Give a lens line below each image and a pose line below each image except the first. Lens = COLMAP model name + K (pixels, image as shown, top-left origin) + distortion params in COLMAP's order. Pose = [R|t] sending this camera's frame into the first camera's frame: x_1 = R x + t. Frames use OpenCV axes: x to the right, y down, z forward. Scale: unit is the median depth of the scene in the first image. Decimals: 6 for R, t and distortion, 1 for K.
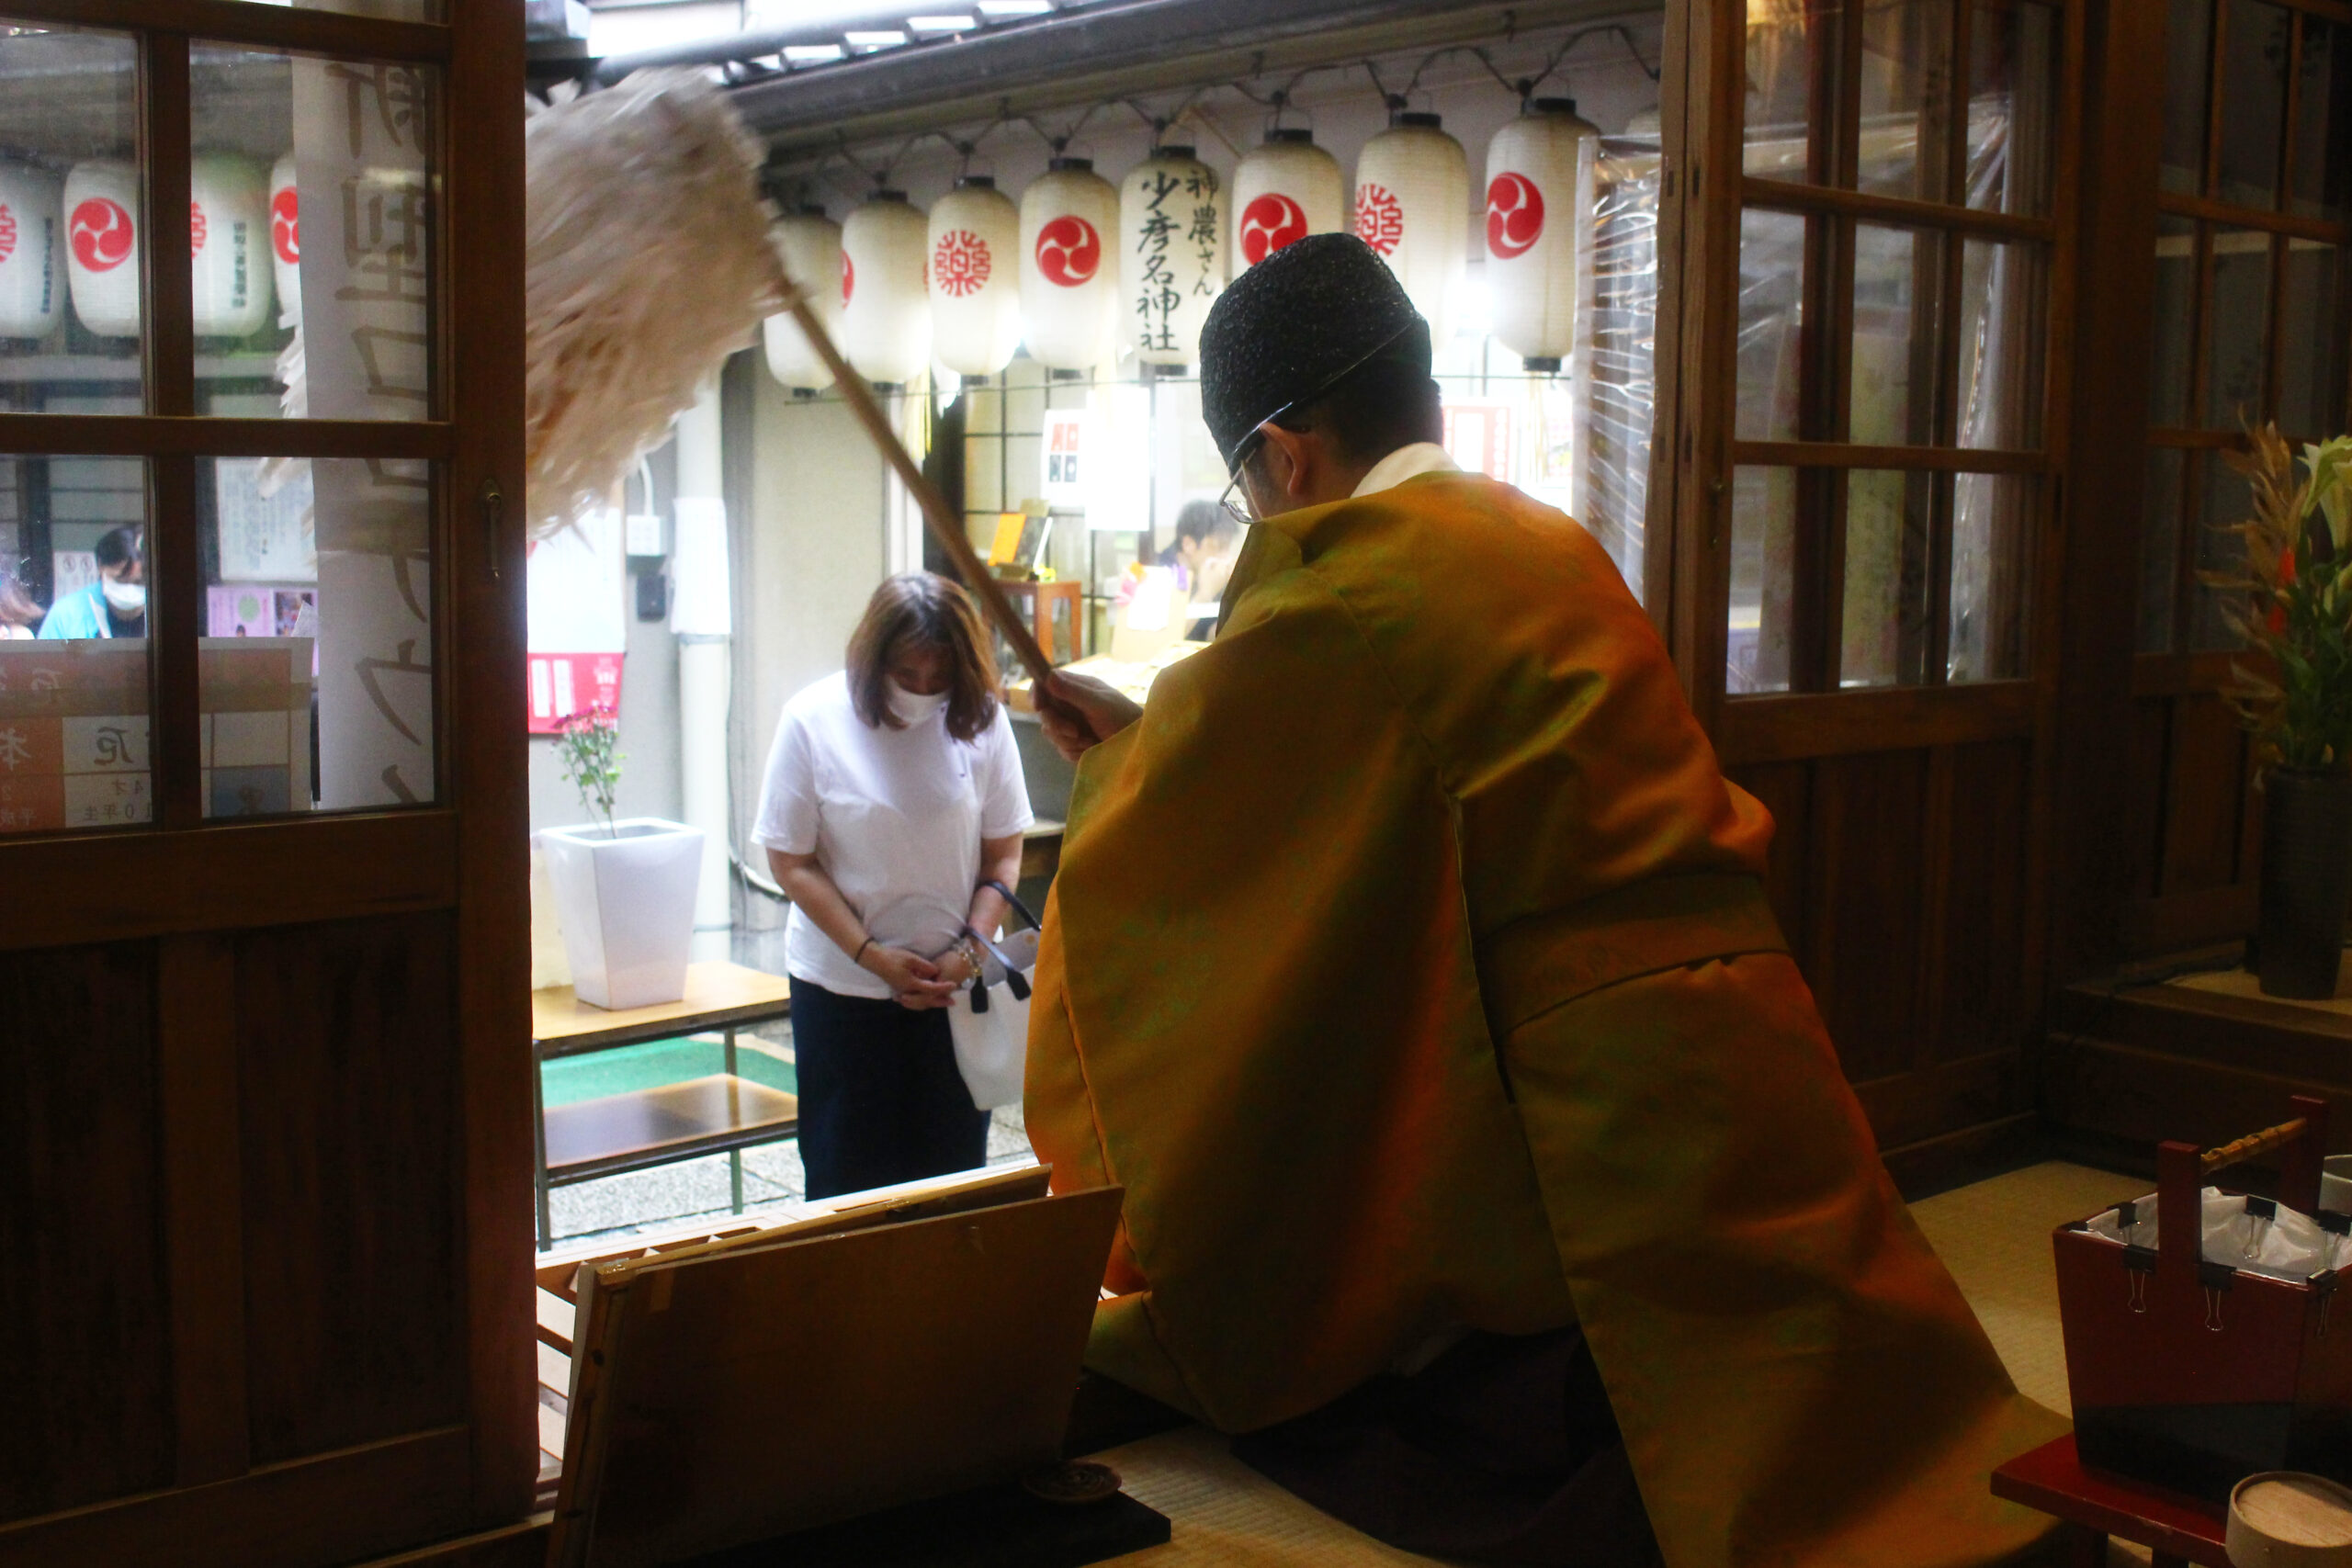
lens RADIAL K [[2627.0, 0, 1148.2], [0, 2627.0, 775.5], [0, 0, 1]] dist [-0.084363, -0.020138]
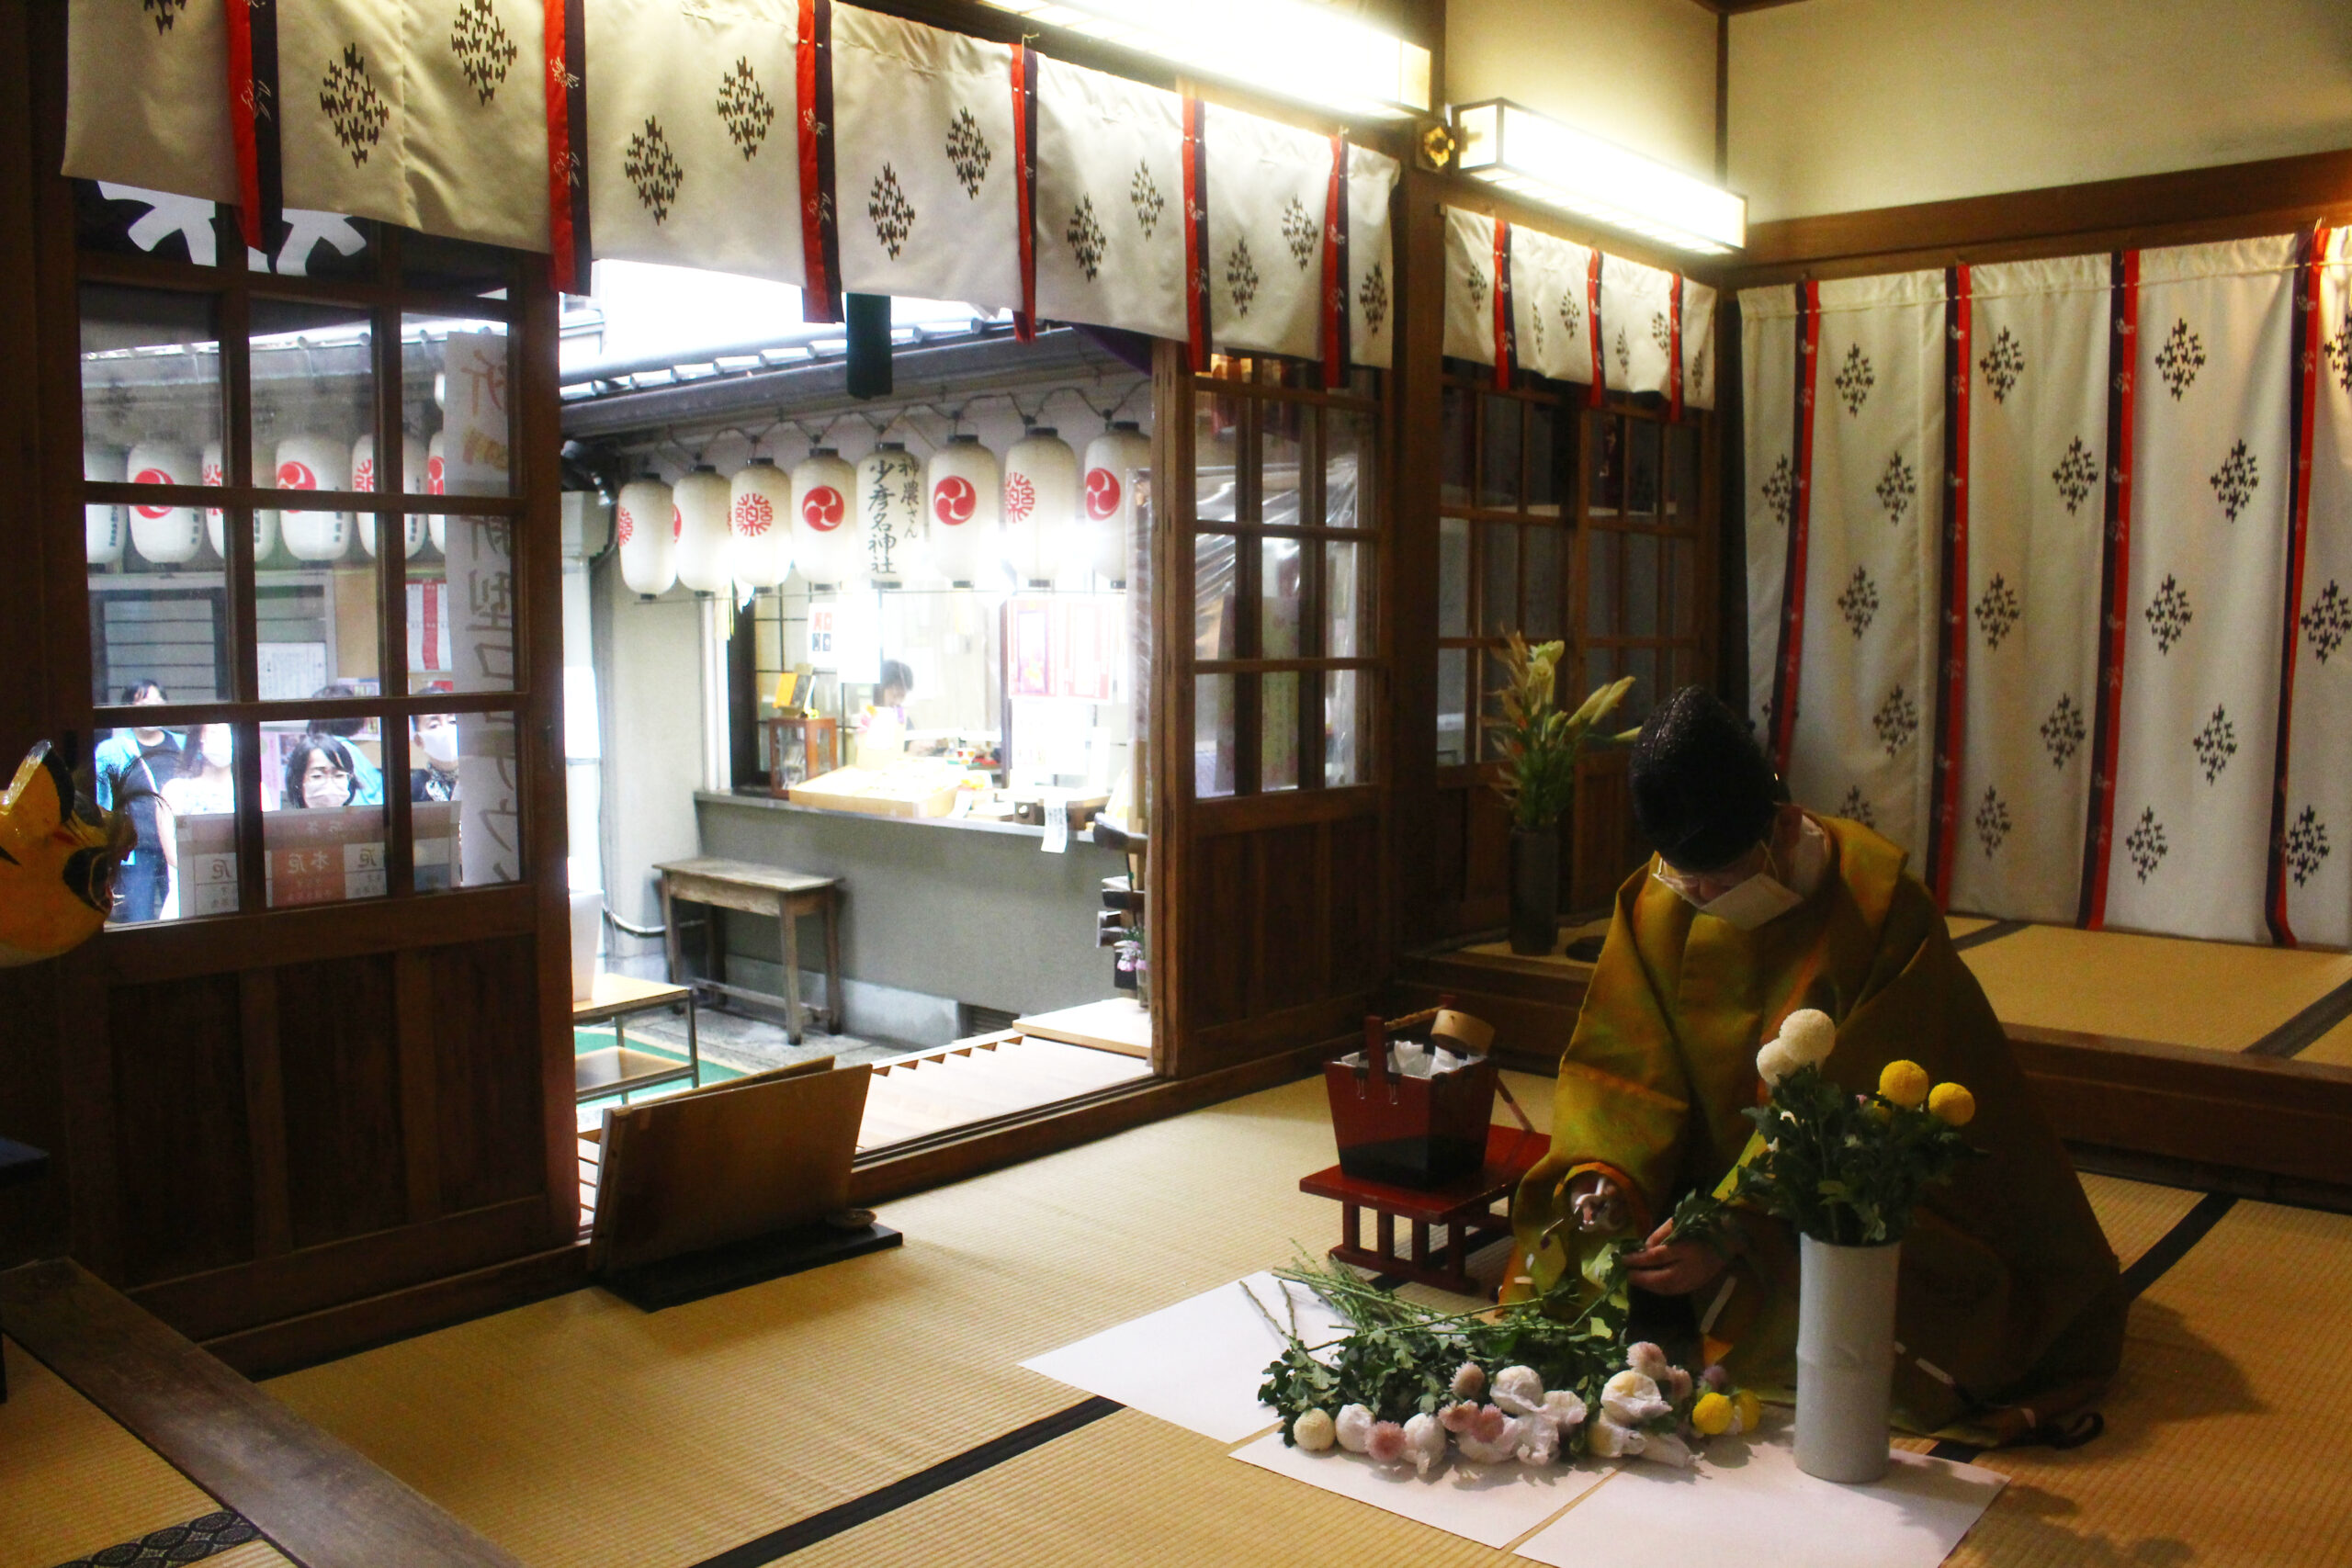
lens RADIAL K [[1969.7, 0, 1176.0], [0, 1969.7, 784.0], [0, 0, 1]] dist [-0.167671, 0.142873]
pose [[0.988860, -0.025392, 0.146667, 0.003603], [0.029155, 0.999297, -0.023568, -0.007572], [-0.145965, 0.027581, 0.988905, -0.290783]]
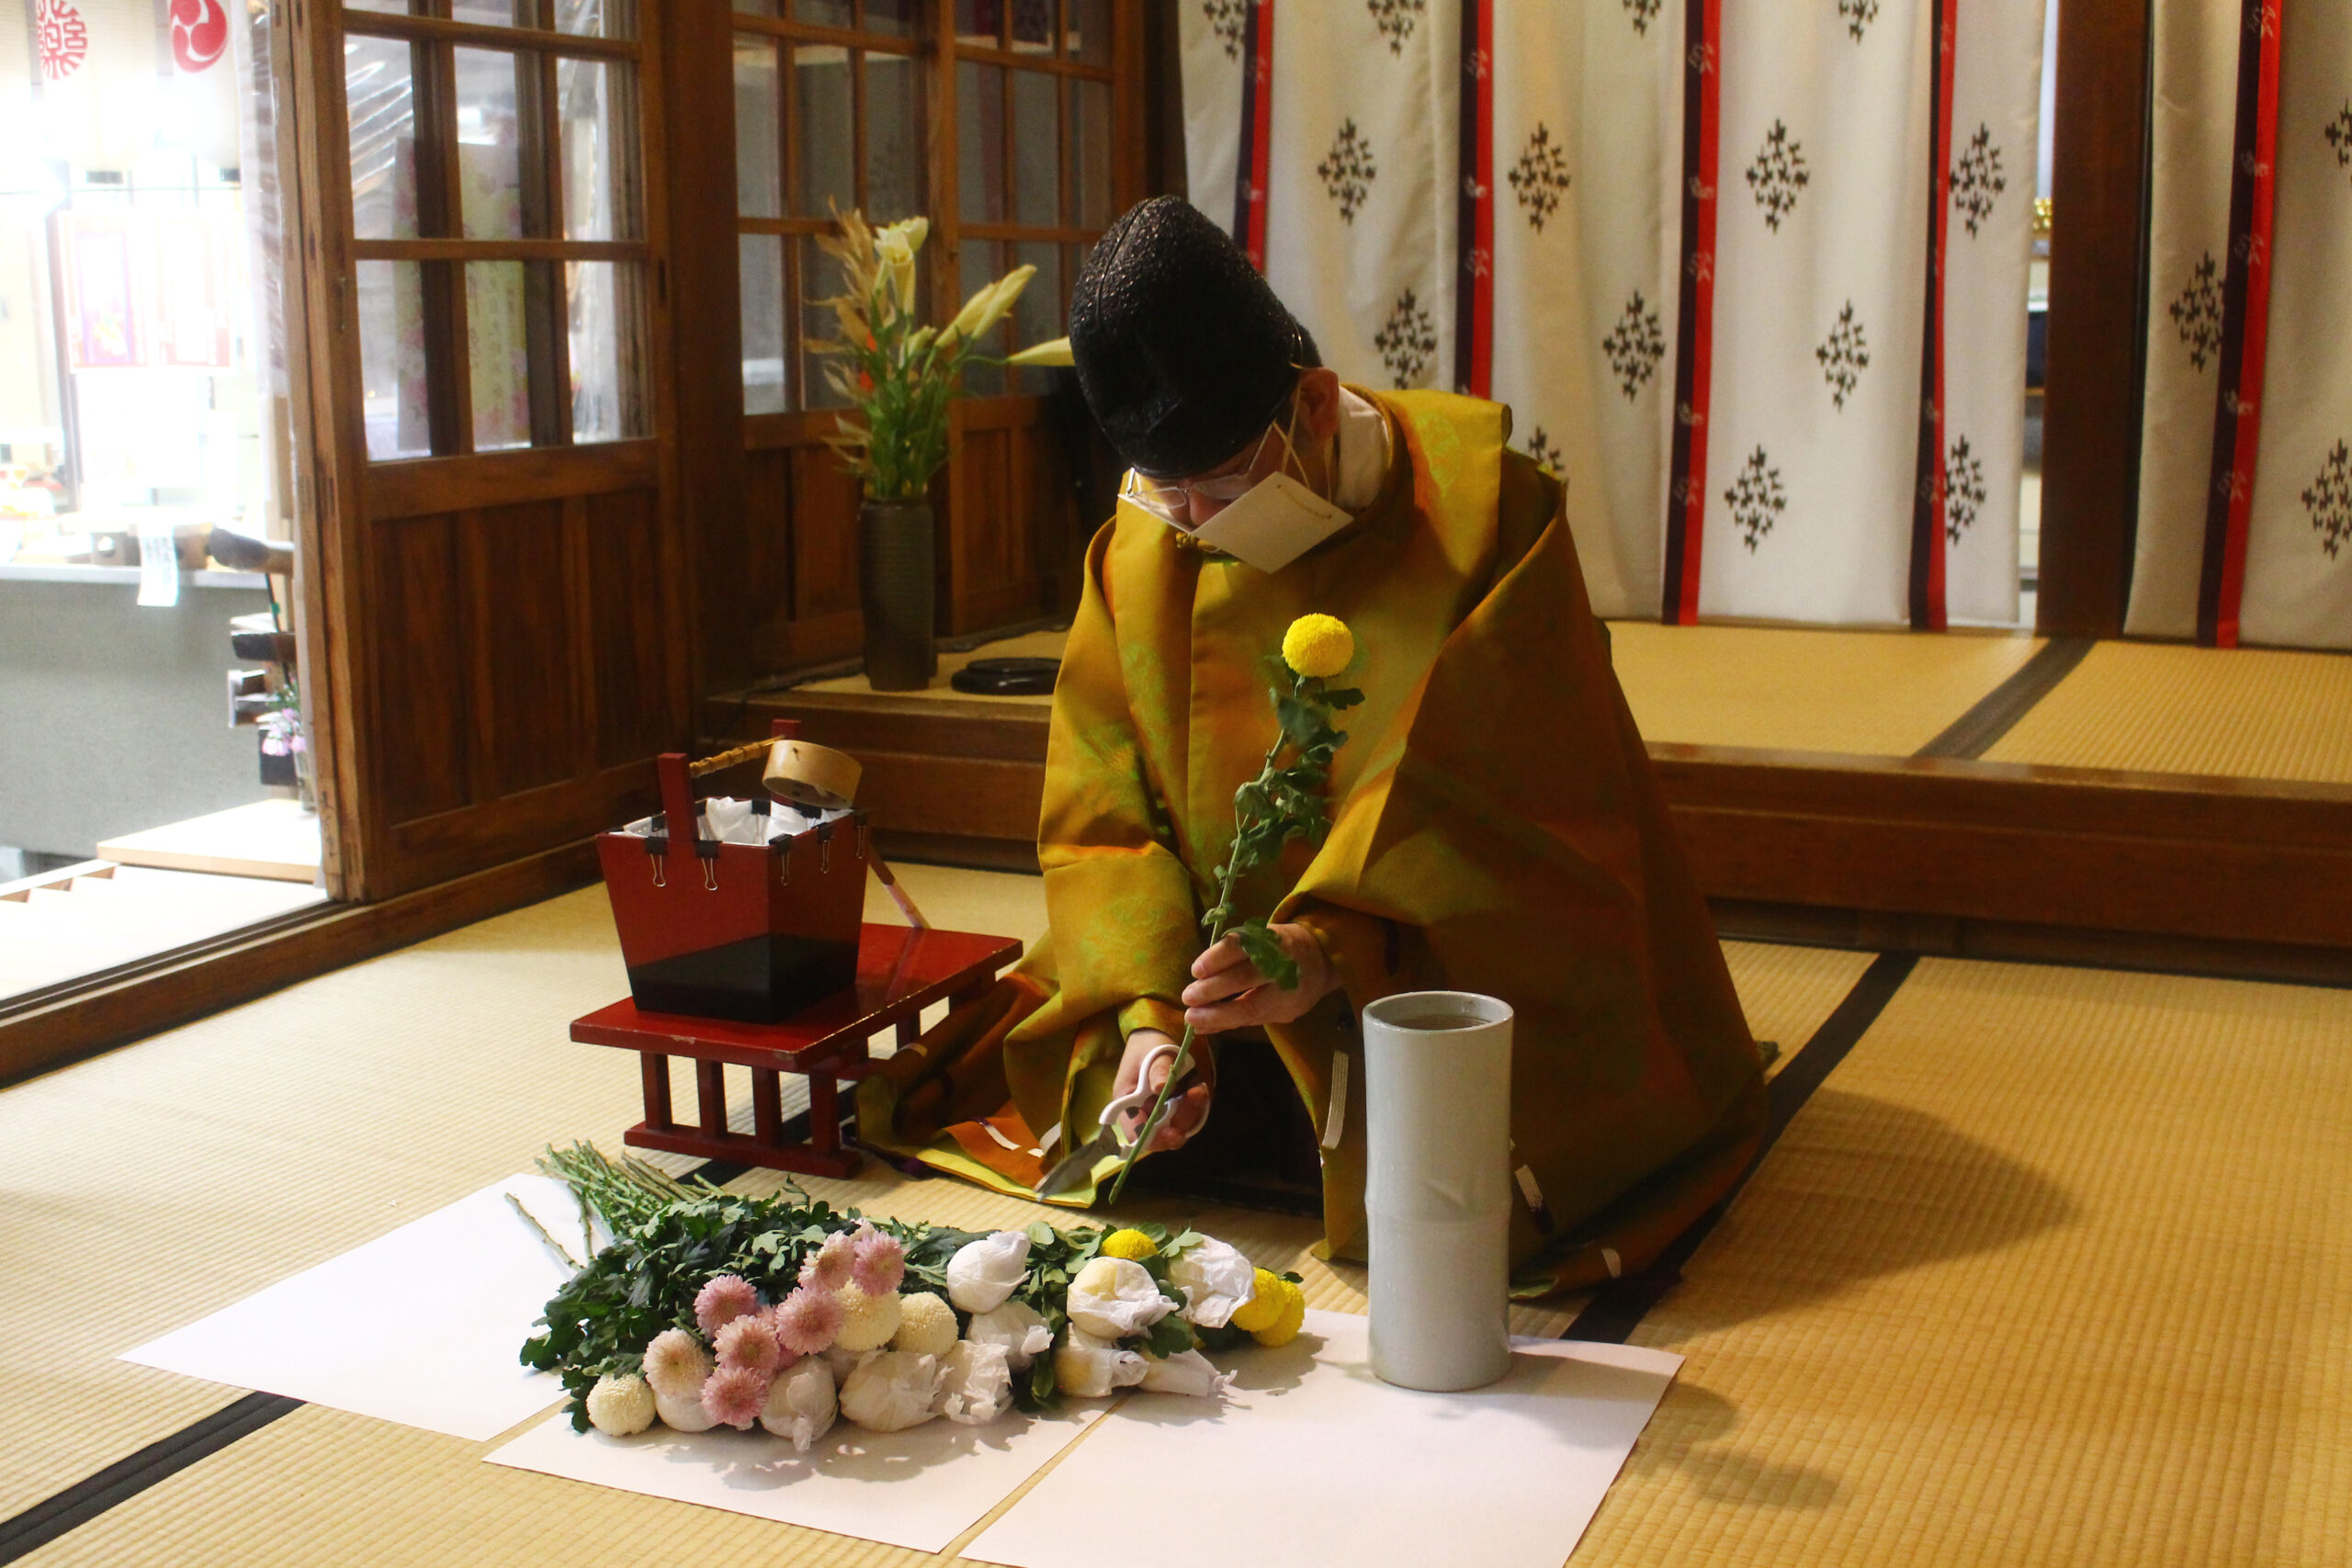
lens RADIAL K [[2751.4, 0, 1176.0], [0, 2751.4, 784.0], [0, 0, 1]] dist [-0.107538, 0.111400]
pose [[0.903435, -0.100511, 0.416777, 0.020967], [0.072537, 0.993950, 0.082469, 0.030446], [-0.422545, -0.044274, 0.905260, -0.200935]]
